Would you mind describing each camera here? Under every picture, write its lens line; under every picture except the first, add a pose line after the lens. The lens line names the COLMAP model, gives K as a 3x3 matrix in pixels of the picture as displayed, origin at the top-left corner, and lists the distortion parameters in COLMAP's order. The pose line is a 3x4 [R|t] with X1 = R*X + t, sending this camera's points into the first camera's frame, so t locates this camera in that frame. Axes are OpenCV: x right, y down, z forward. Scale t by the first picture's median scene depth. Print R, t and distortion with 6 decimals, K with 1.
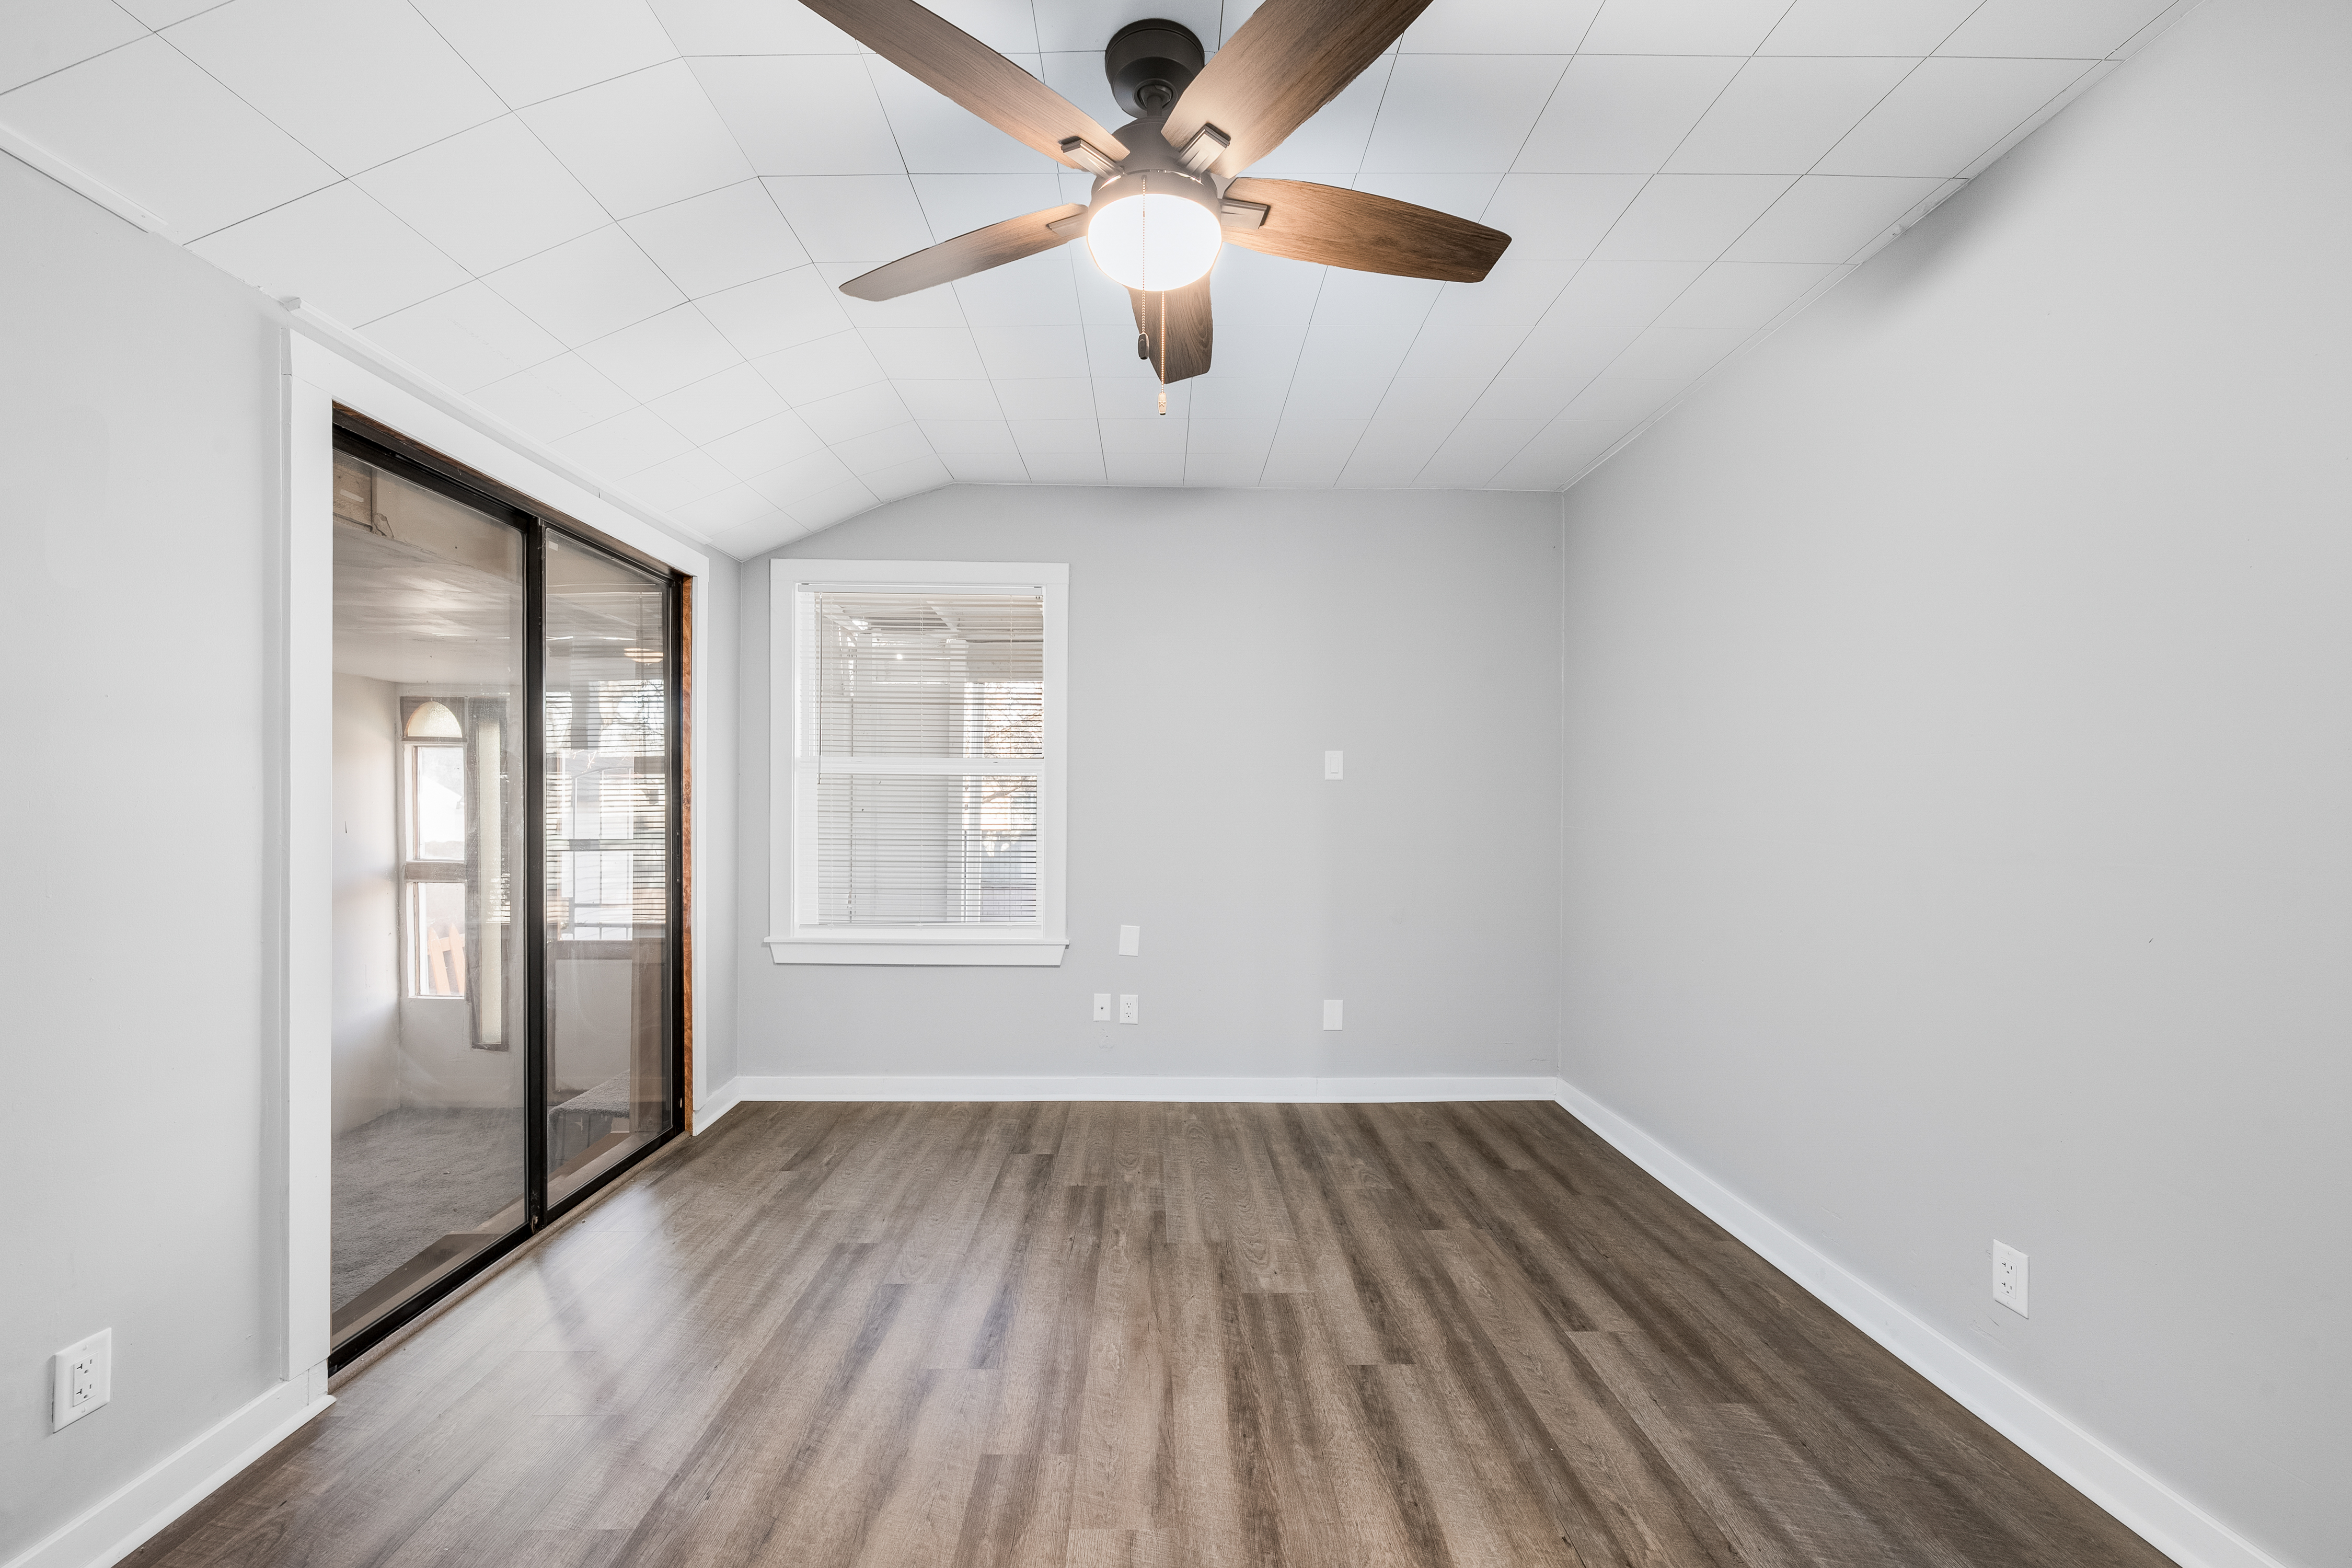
lens RADIAL K [[925.1, 0, 1163.4], [0, 925.1, 791.8], [0, 0, 1]] dist [0.000440, 0.000128]
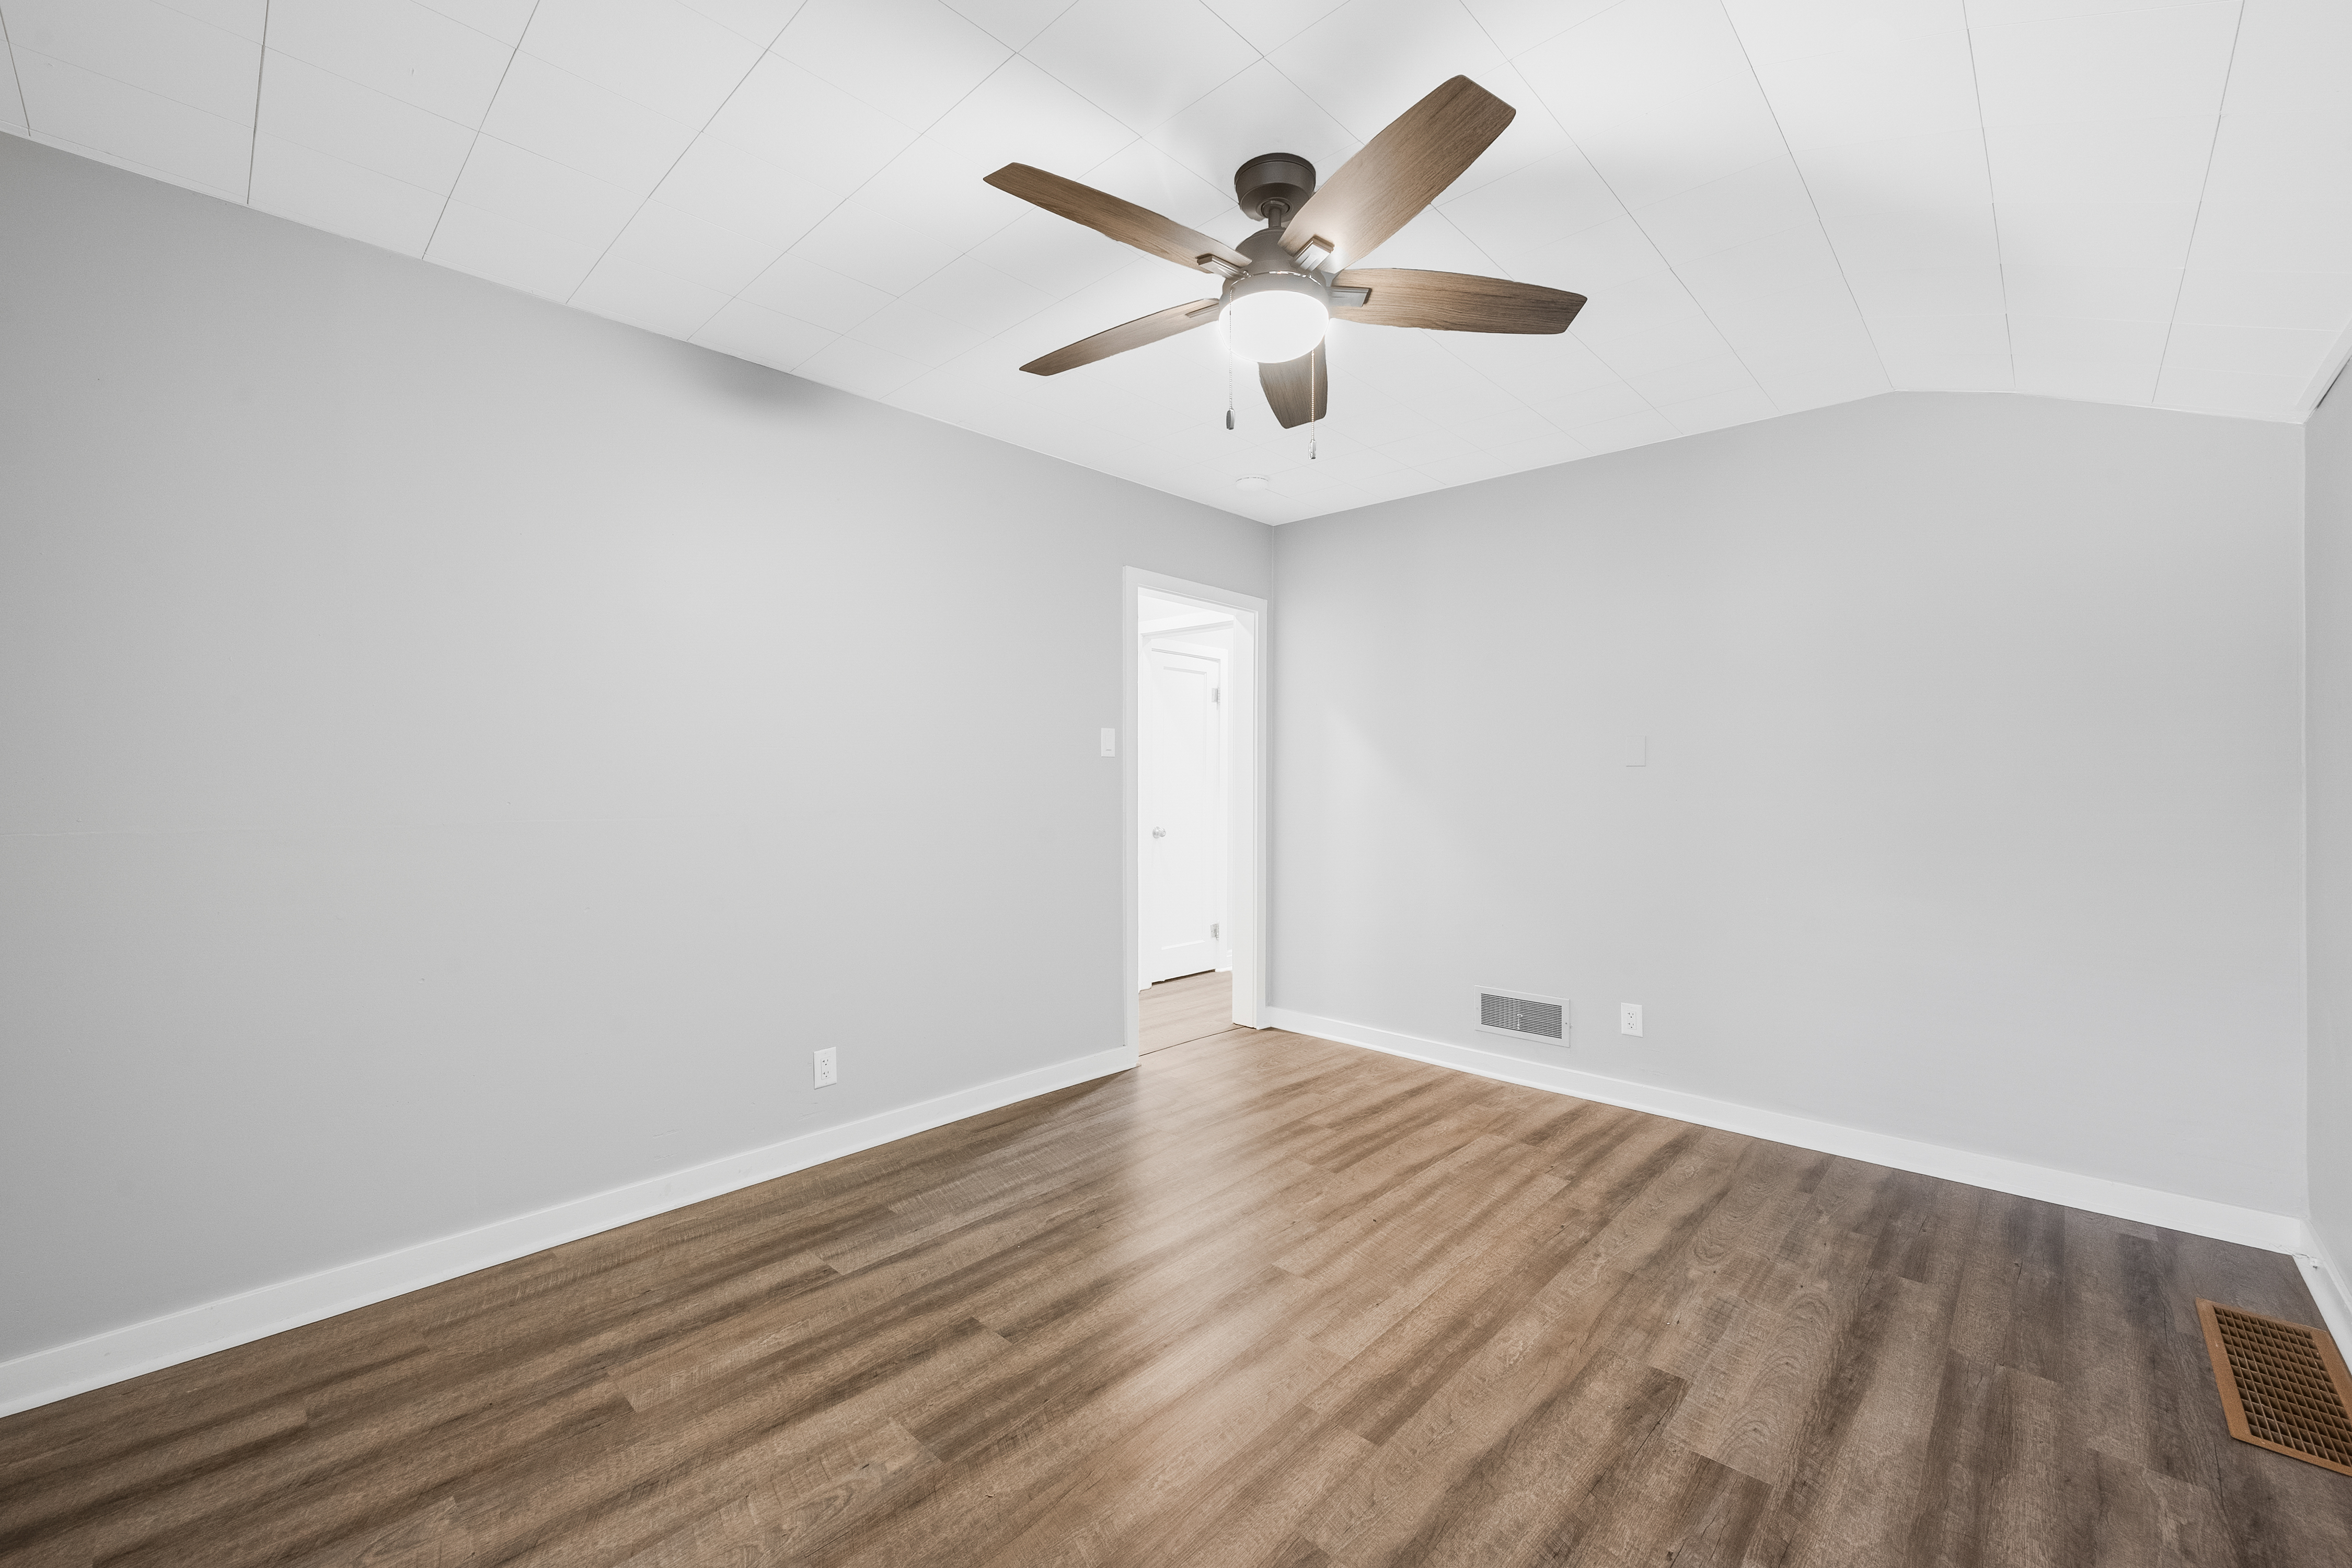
lens RADIAL K [[925.1, 0, 1167.9], [0, 925.1, 784.5], [0, 0, 1]] dist [0.000440, 0.000128]
pose [[-0.706576, -0.006718, 0.707605, -0.614700], [-0.009019, 0.999959, 0.000488, 0.012640], [-0.707579, -0.006037, -0.706608, 1.568791]]
